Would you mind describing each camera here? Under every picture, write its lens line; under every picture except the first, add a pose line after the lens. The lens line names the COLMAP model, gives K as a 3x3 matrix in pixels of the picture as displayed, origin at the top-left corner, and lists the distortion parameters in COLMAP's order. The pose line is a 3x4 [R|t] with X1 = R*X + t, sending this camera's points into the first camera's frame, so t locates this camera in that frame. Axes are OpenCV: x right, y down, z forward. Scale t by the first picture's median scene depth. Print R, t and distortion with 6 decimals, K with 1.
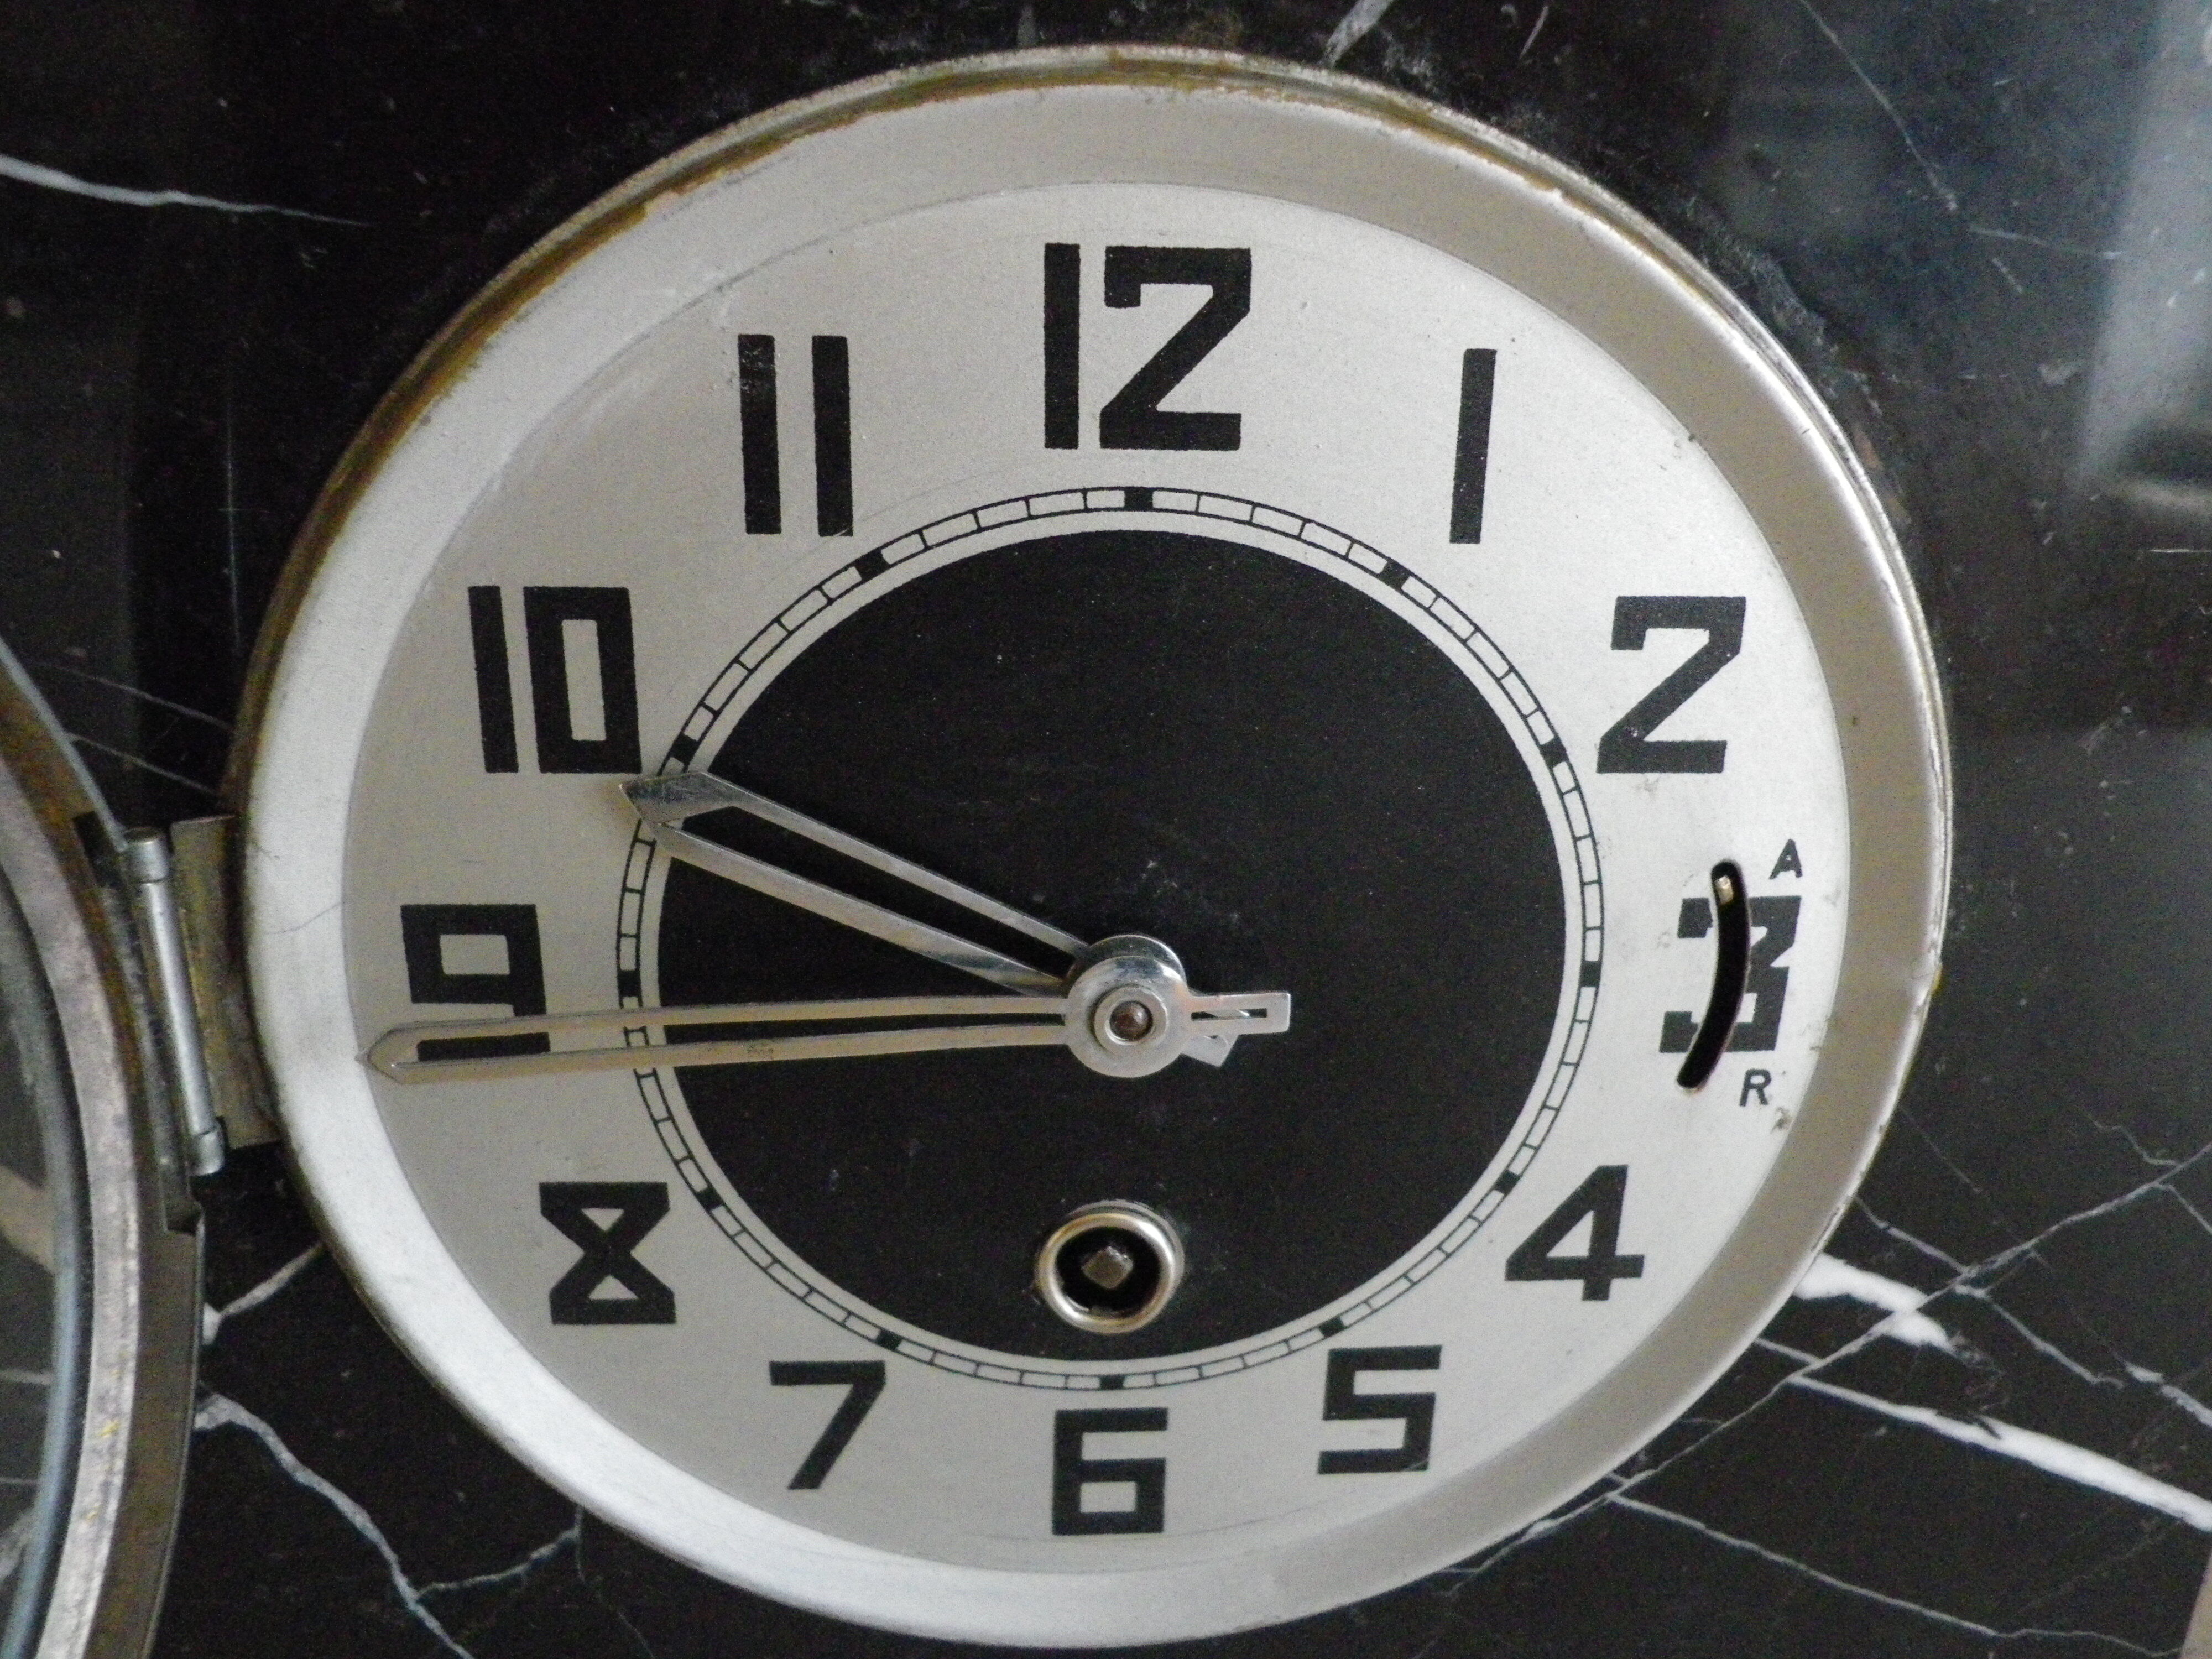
lens RADIAL K [[1694.5, 0, 1105.4], [0, 1694.5, 826.7], [0, 0, 1]] dist [0.009457, -0.006022]
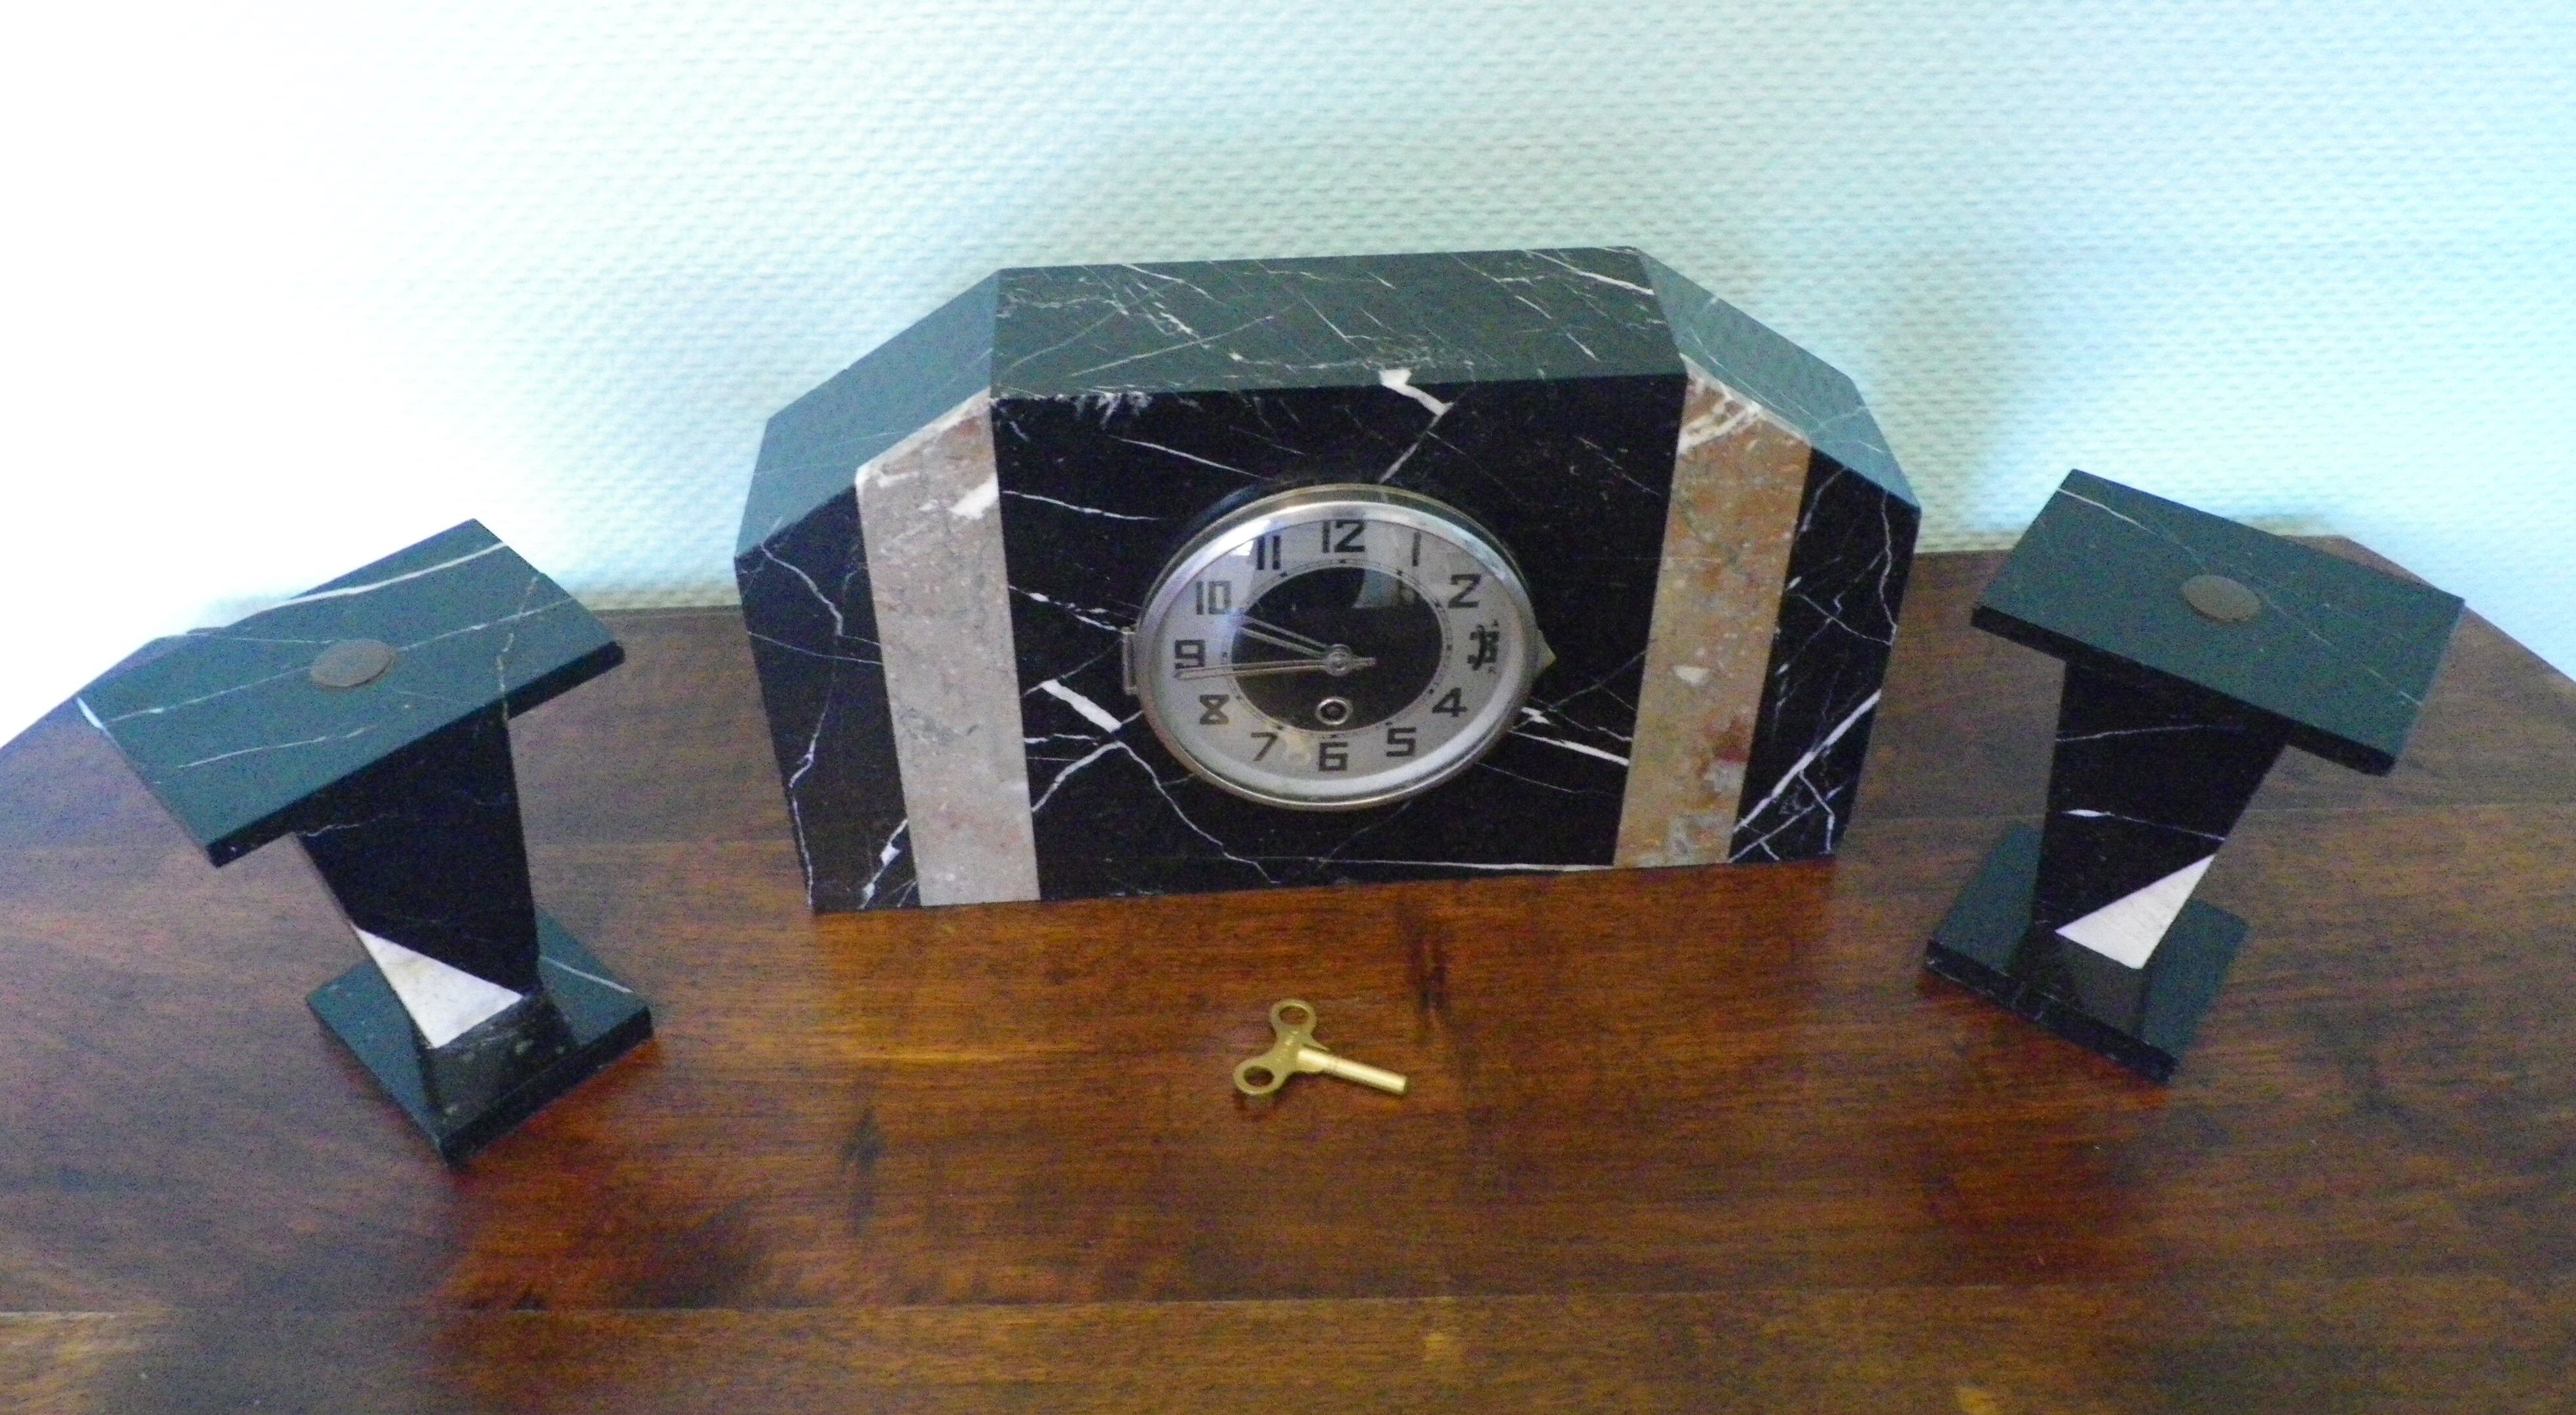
lens RADIAL K [[2007.9, 0, 1315.1], [0, 2007.9, 635.6], [0, 0, 1]] dist [0.004787, 0.000650]
pose [[0.999909, -0.010927, 0.007928, -0.081241], [0.007729, 0.944845, 0.327427, -1.543901], [-0.011069, -0.327336, 0.944843, -3.626353]]
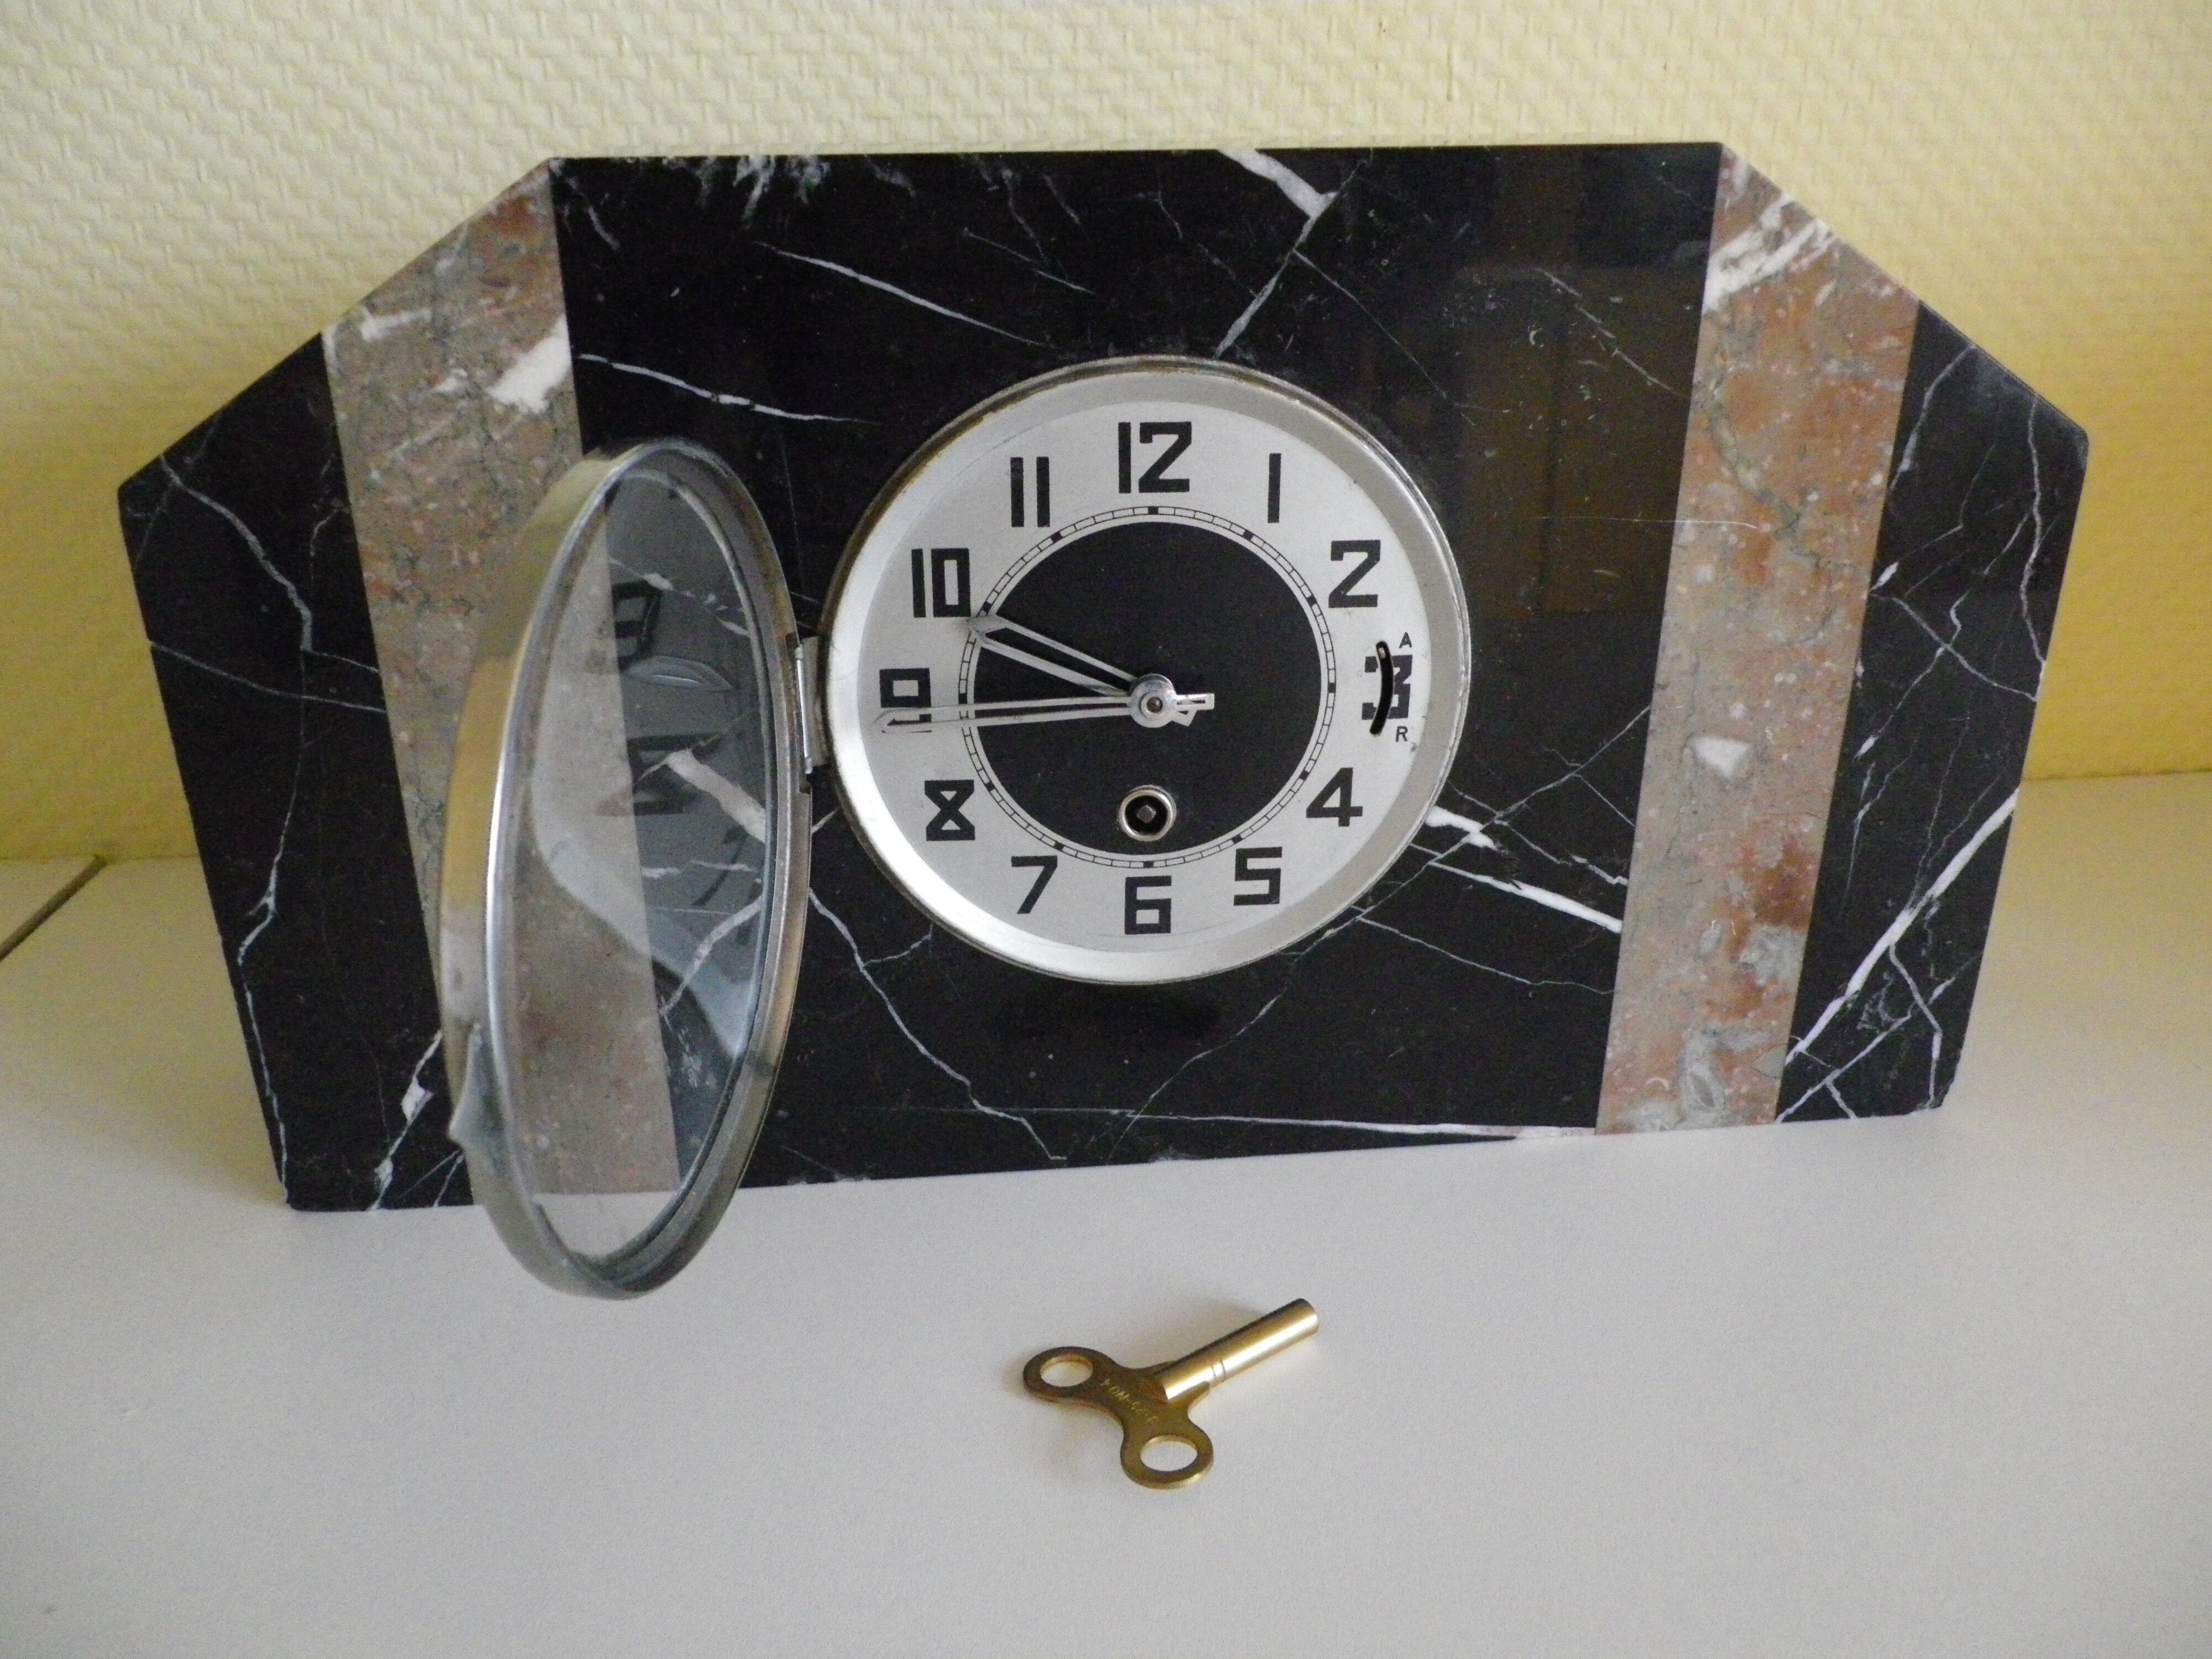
lens RADIAL K [[1694.5, 0, 1109.3], [0, 1694.5, 820.6], [0, 0, 1]] dist [0.009457, -0.006022]
pose [[0.999426, -0.029083, 0.017378, -0.099031], [0.028167, 0.998313, 0.050767, 0.144664], [-0.018826, -0.050248, 0.998559, -1.531361]]
